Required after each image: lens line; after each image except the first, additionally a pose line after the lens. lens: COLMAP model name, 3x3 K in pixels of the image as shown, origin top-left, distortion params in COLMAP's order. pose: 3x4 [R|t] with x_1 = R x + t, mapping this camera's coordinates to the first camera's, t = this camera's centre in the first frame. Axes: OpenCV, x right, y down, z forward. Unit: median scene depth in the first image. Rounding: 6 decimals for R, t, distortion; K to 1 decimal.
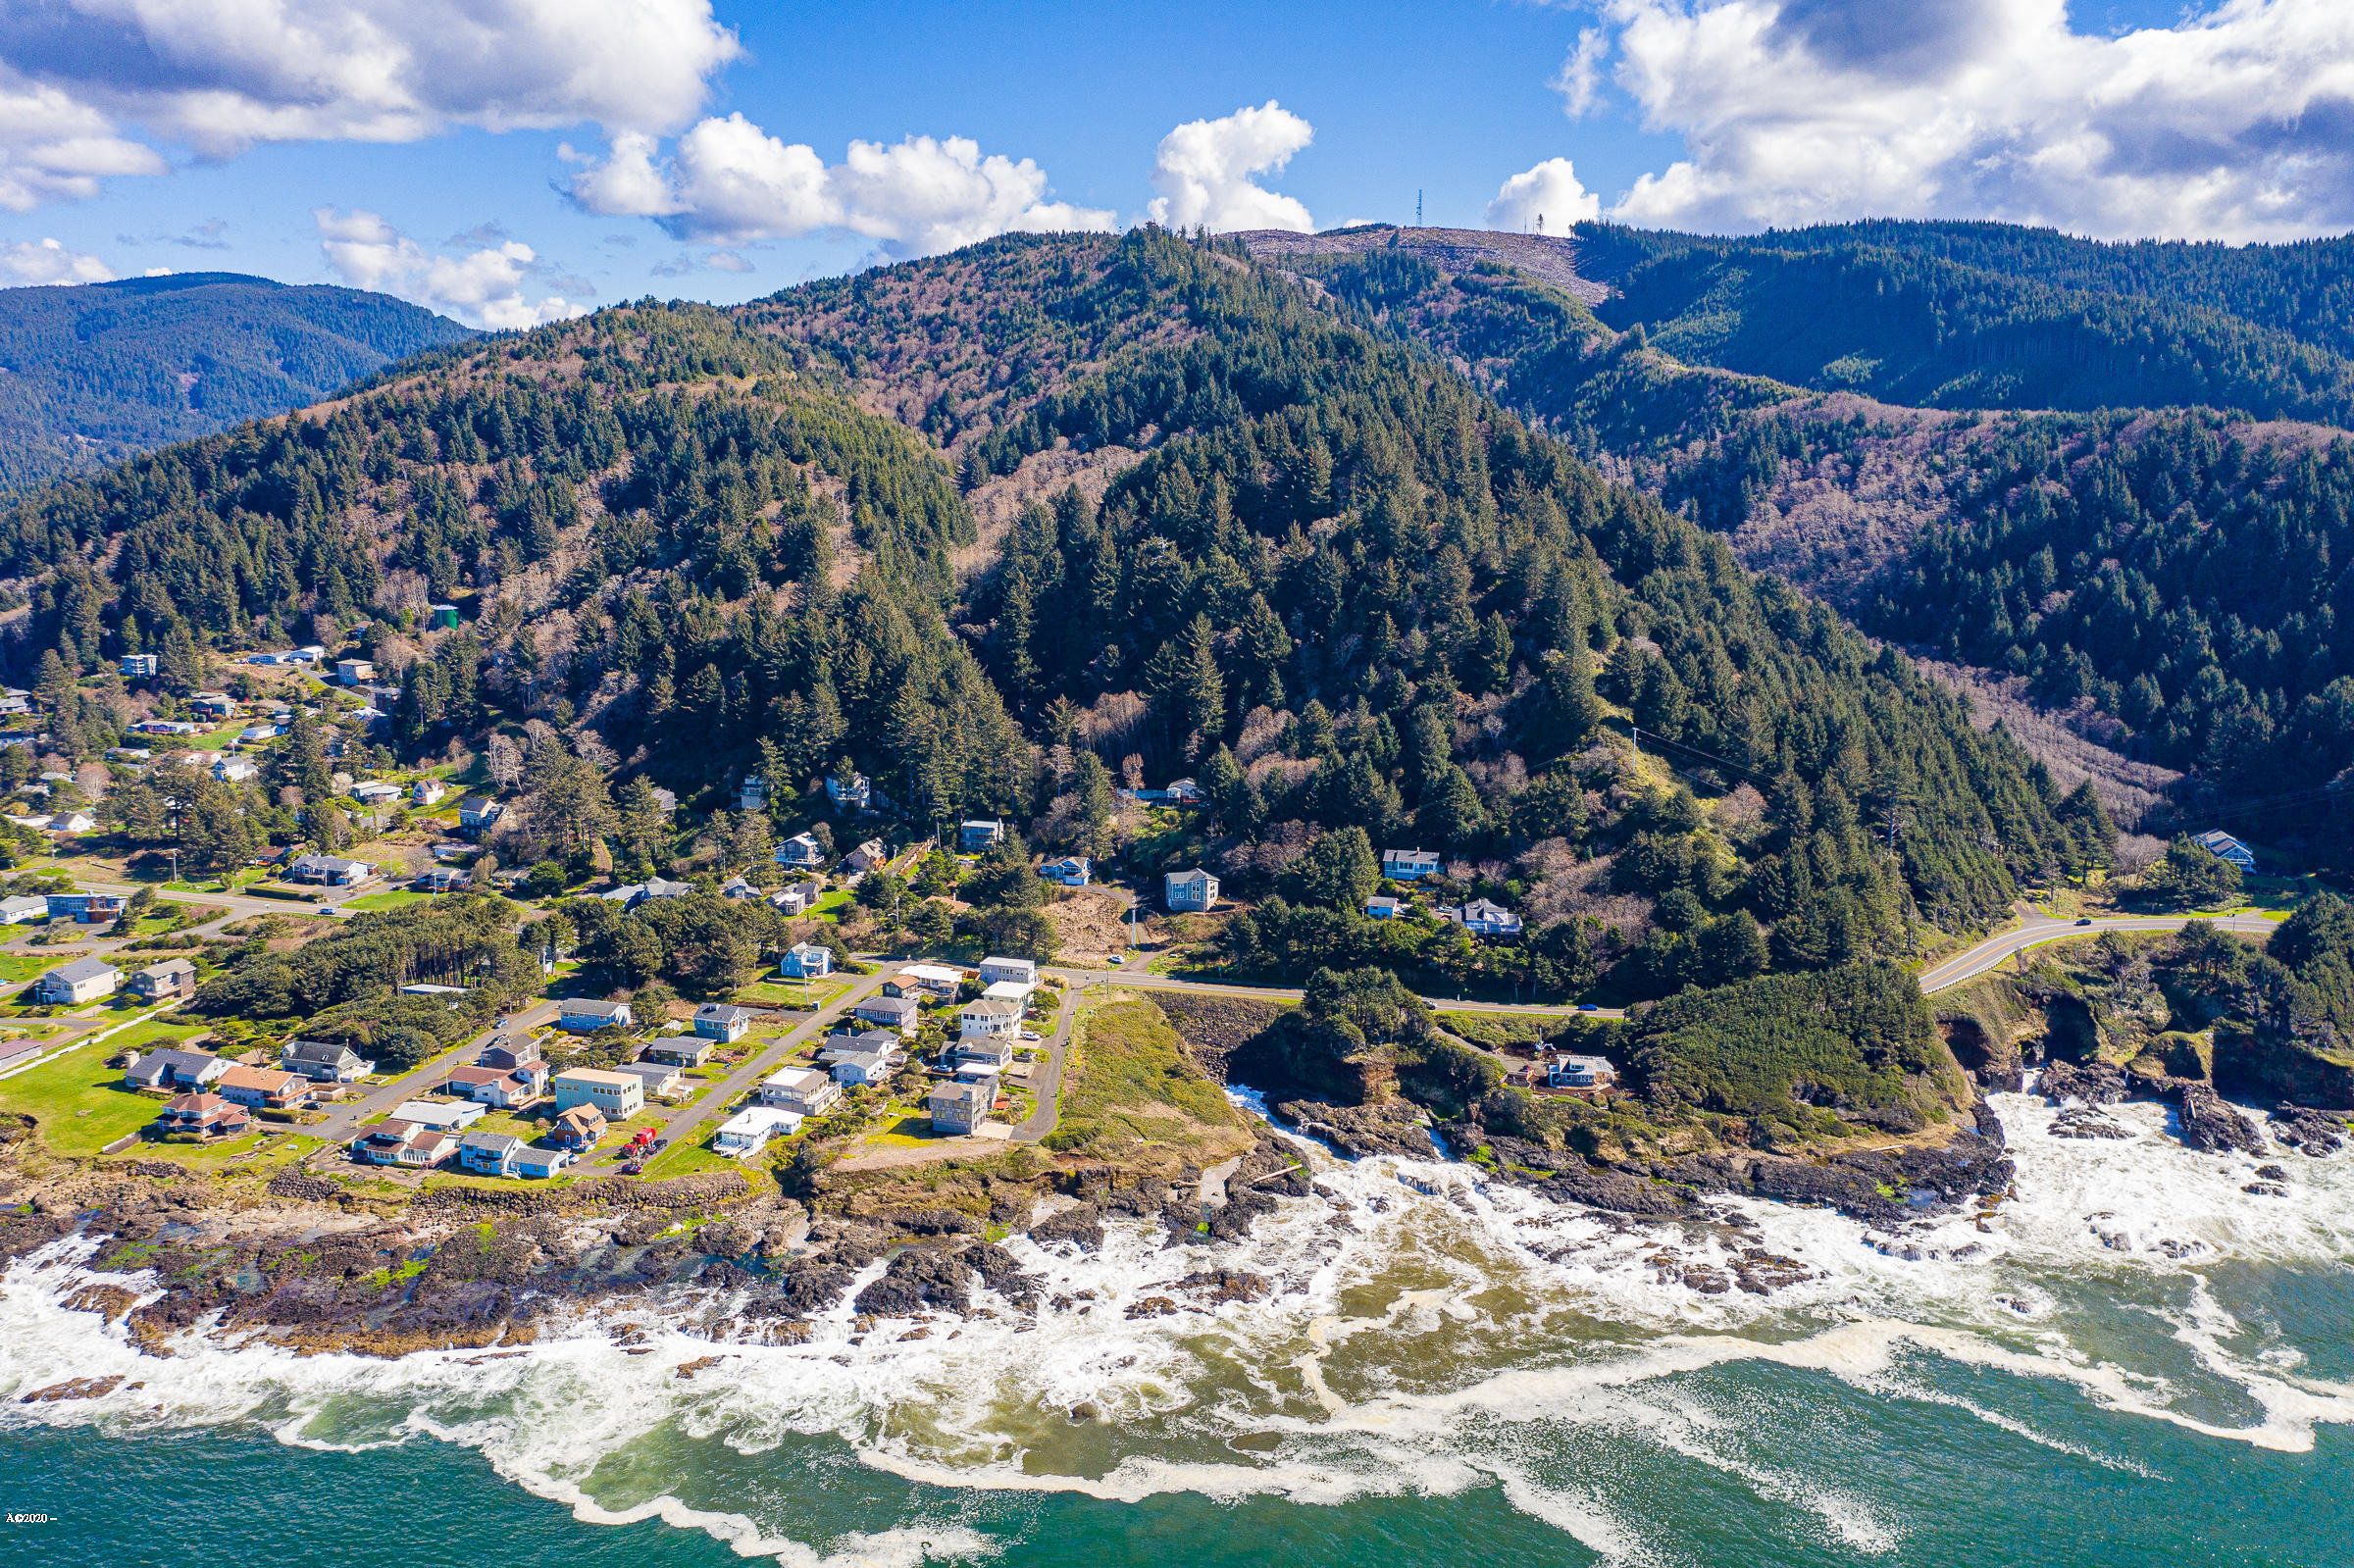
lens RADIAL K [[1912.8, 0, 1177.0], [0, 1912.8, 784.0], [0, 0, 1]] dist [-0.011708, 0.017594]
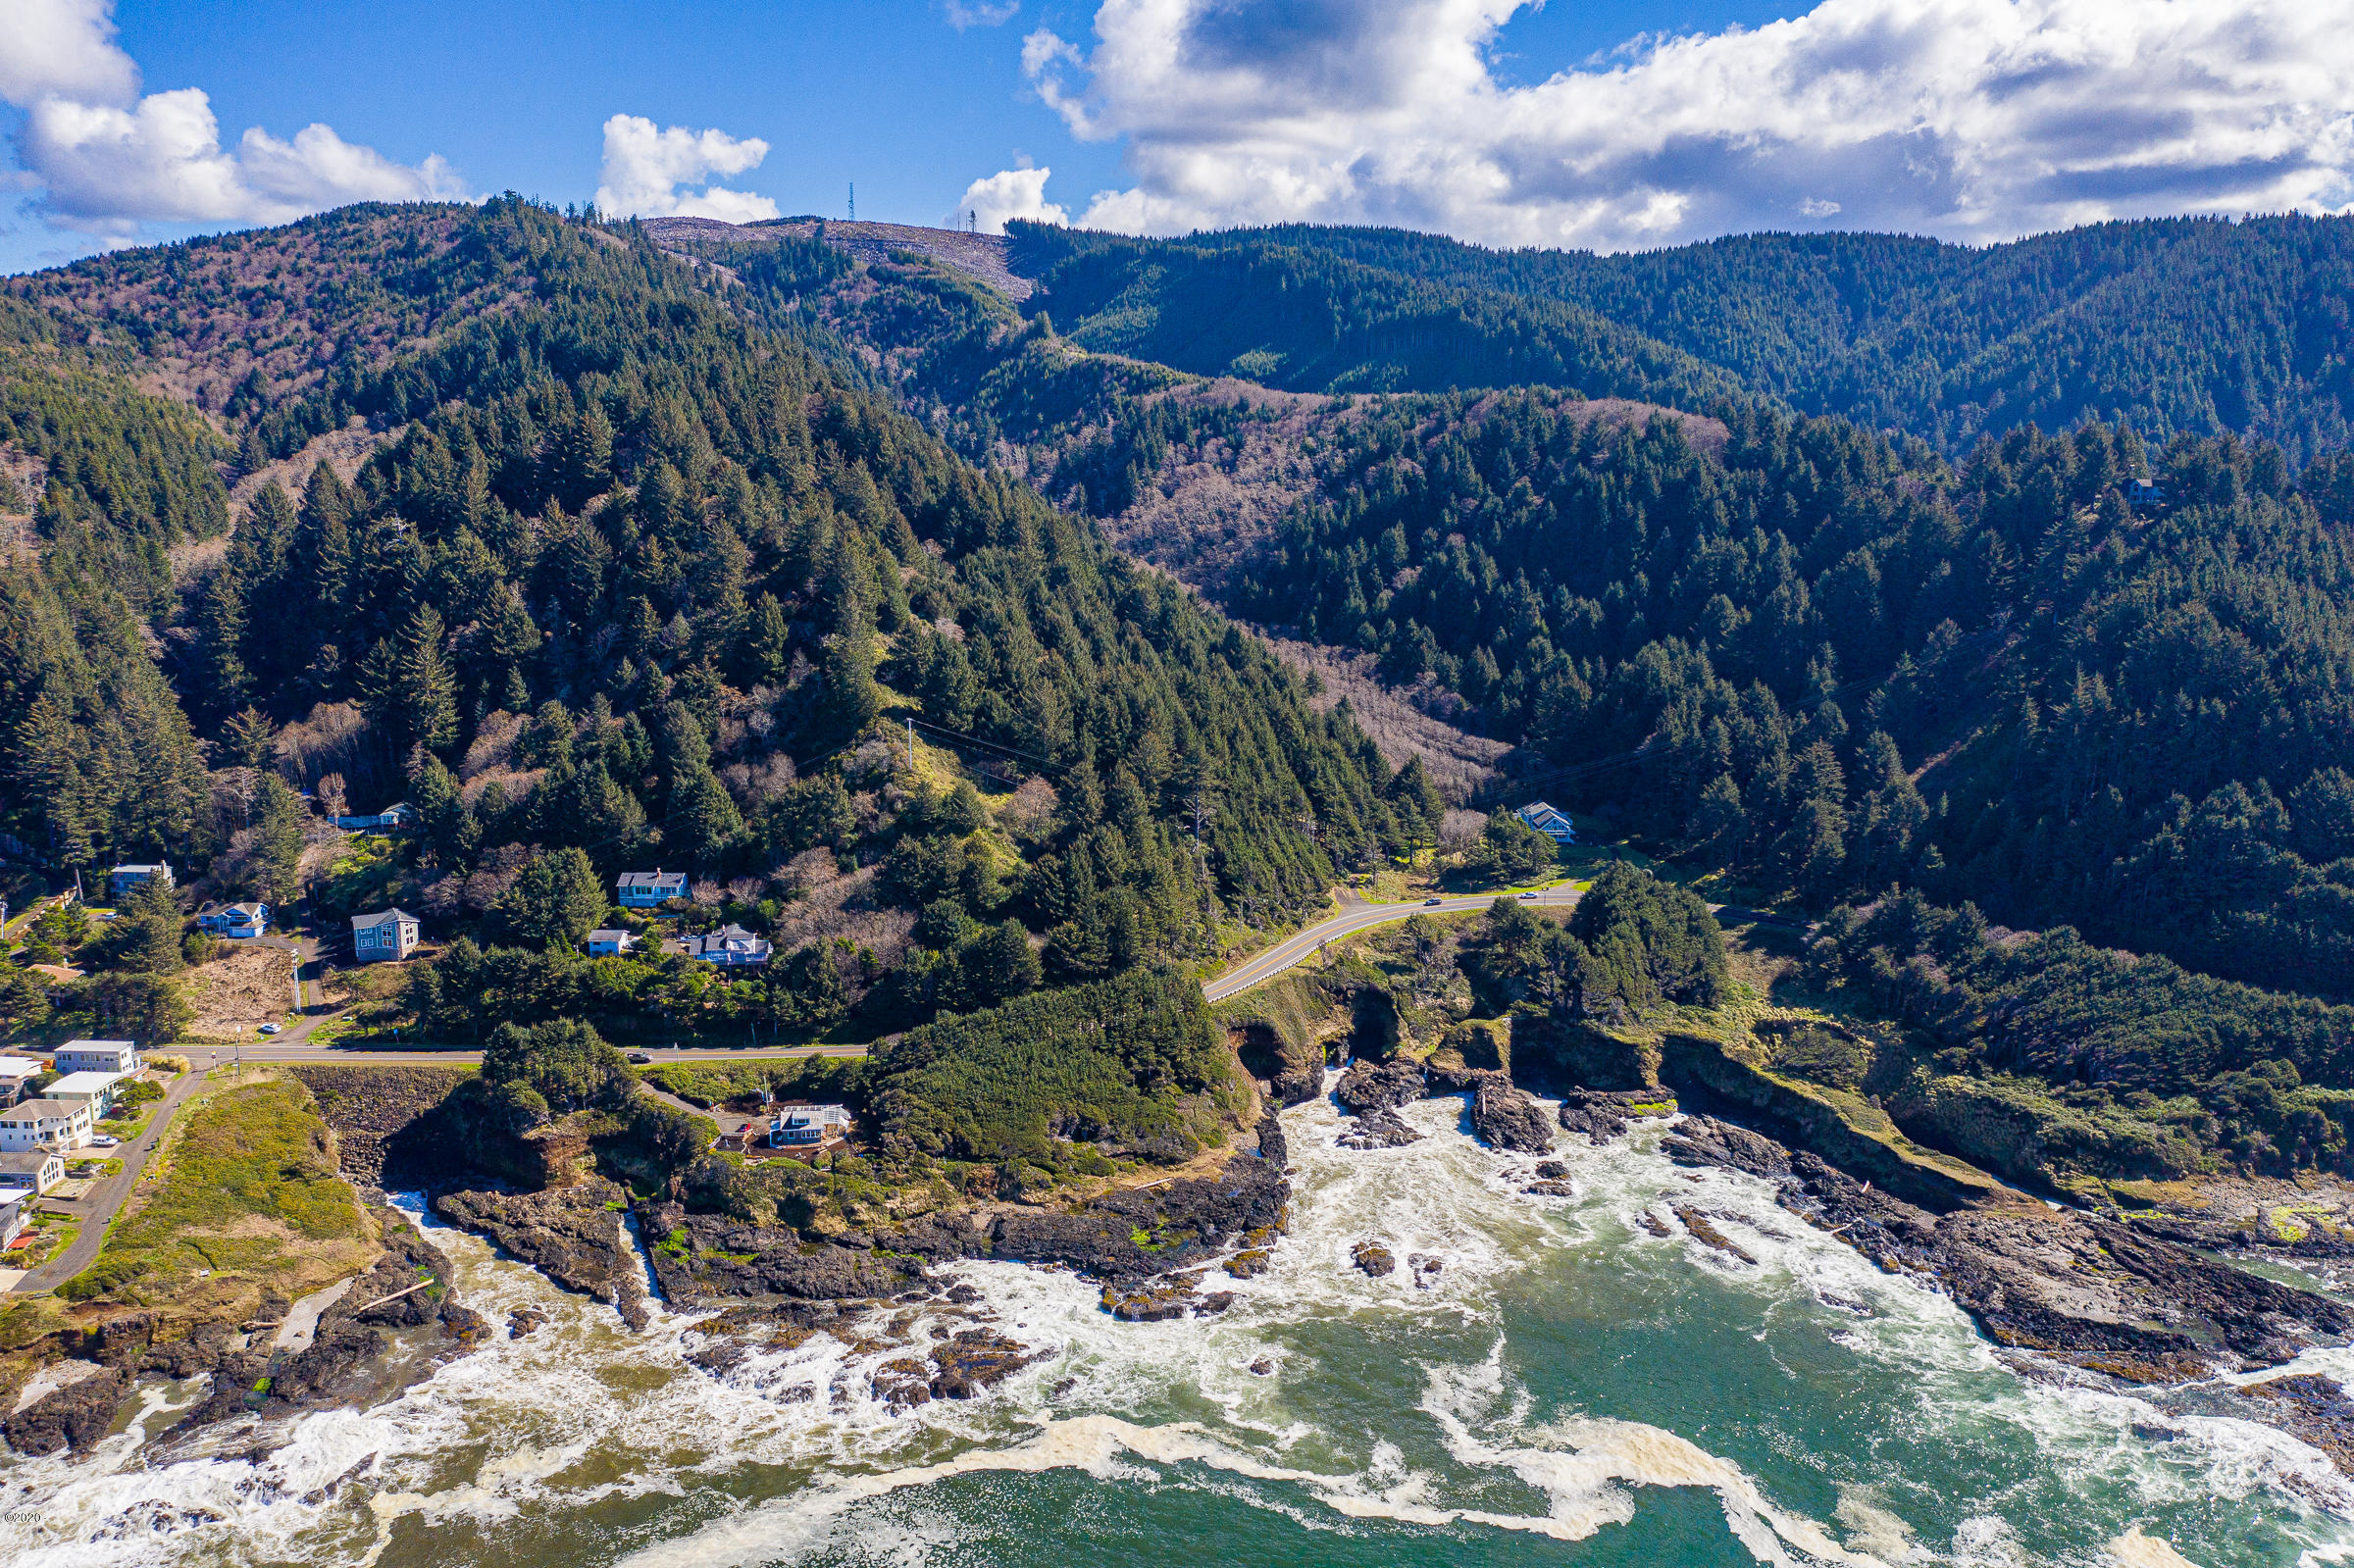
lens RADIAL K [[1912.8, 0, 1177.0], [0, 1912.8, 784.0], [0, 0, 1]] dist [-0.011708, 0.017594]
pose [[0.964655, -0.046225, 0.259429, 0.120738], [0.047176, 0.998883, 0.002561, 0.004193], [-0.259258, 0.009769, 0.965759, 0.109505]]
